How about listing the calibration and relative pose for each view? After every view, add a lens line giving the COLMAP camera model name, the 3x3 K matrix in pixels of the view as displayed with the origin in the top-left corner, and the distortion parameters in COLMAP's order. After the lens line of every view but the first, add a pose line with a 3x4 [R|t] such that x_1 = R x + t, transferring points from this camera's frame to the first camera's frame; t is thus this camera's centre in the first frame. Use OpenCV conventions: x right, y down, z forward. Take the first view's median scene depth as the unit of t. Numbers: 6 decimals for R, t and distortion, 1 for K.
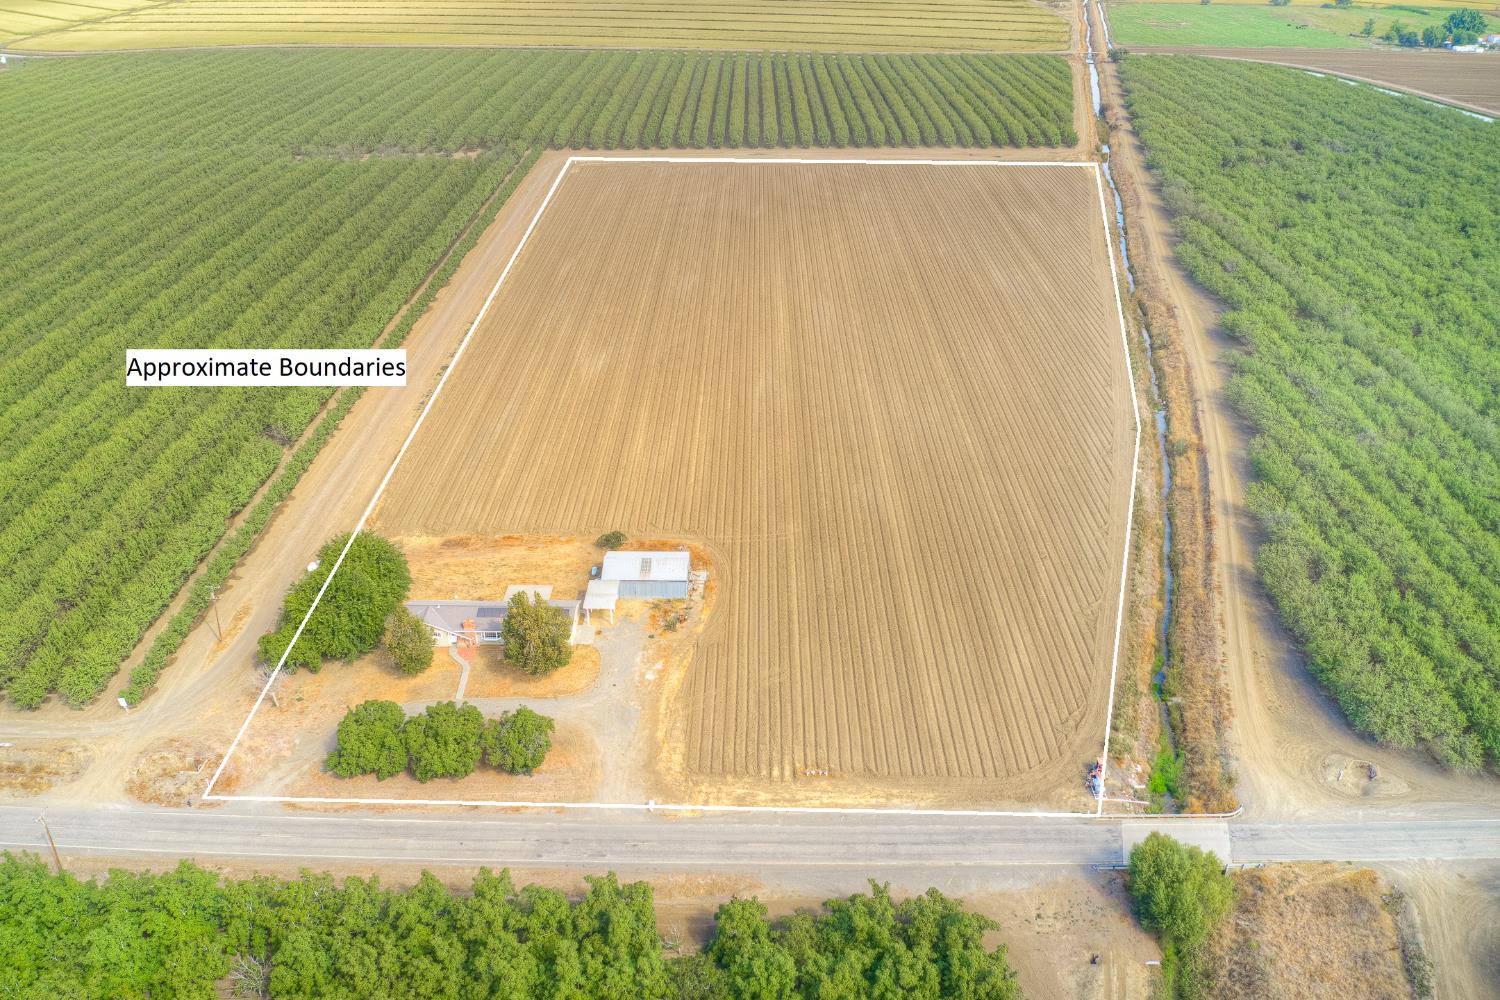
lens RADIAL K [[1250.7, 0, 750.0], [0, 1250.7, 500.0], [0, 0, 1]] dist [-0.089182, -0.003124]
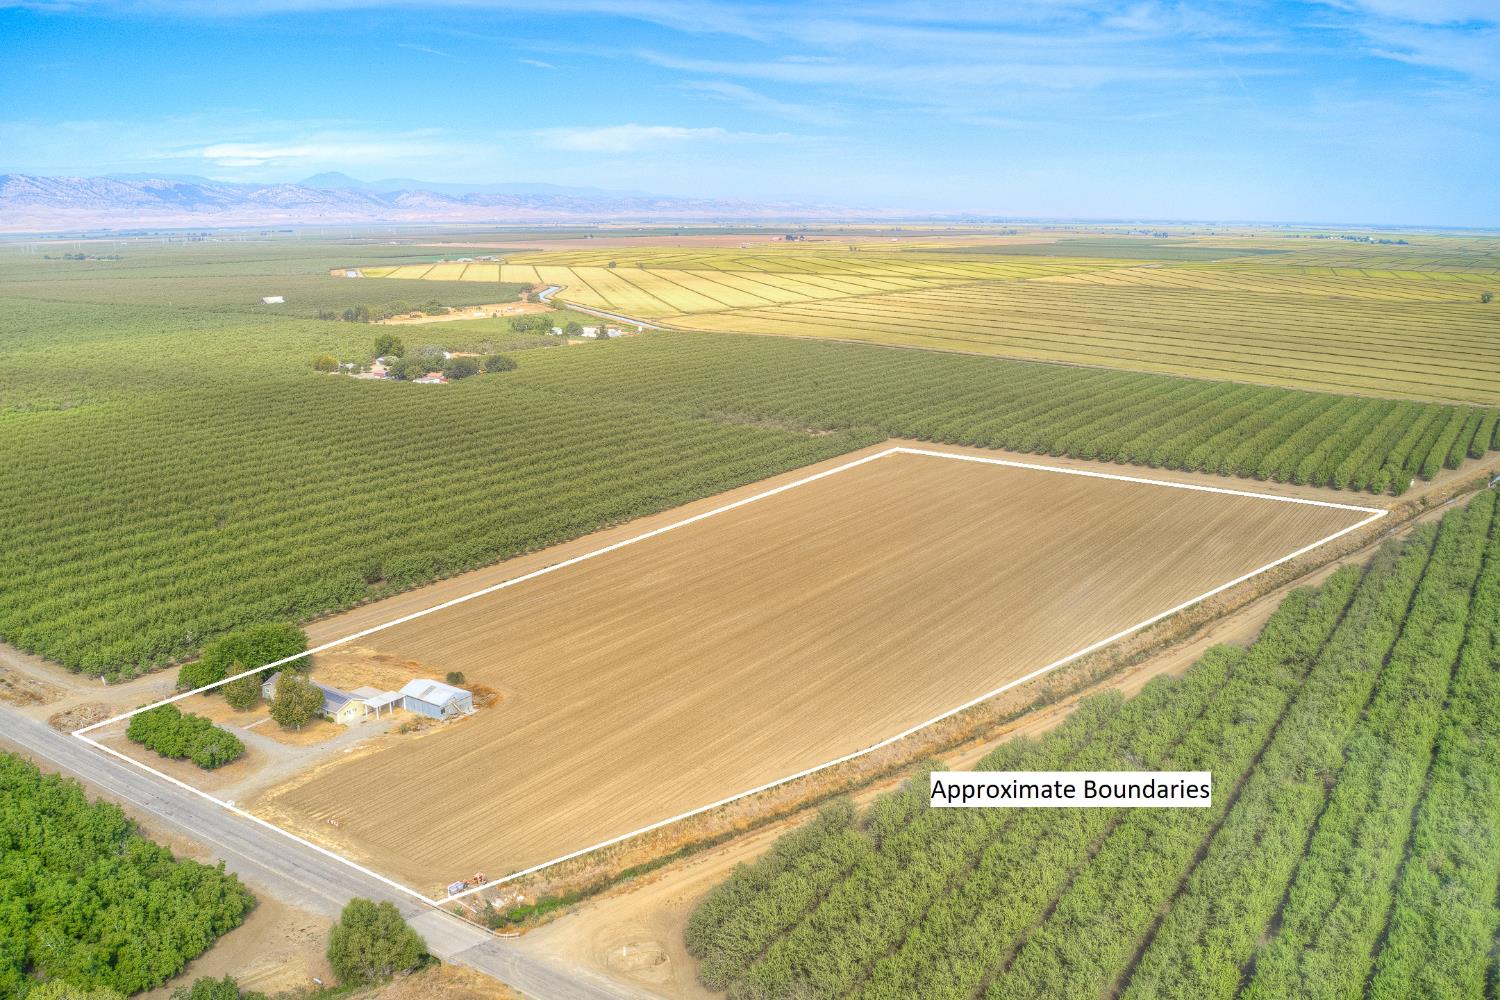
lens RADIAL K [[1250.7, 0, 750.0], [0, 1250.7, 500.0], [0, 0, 1]] dist [-0.089182, -0.003124]
pose [[0.843299, 0.133297, -0.520652, 0.798687], [-0.255547, 0.951686, -0.170260, -0.002569], [0.472803, 0.276631, 0.836620, -0.000199]]
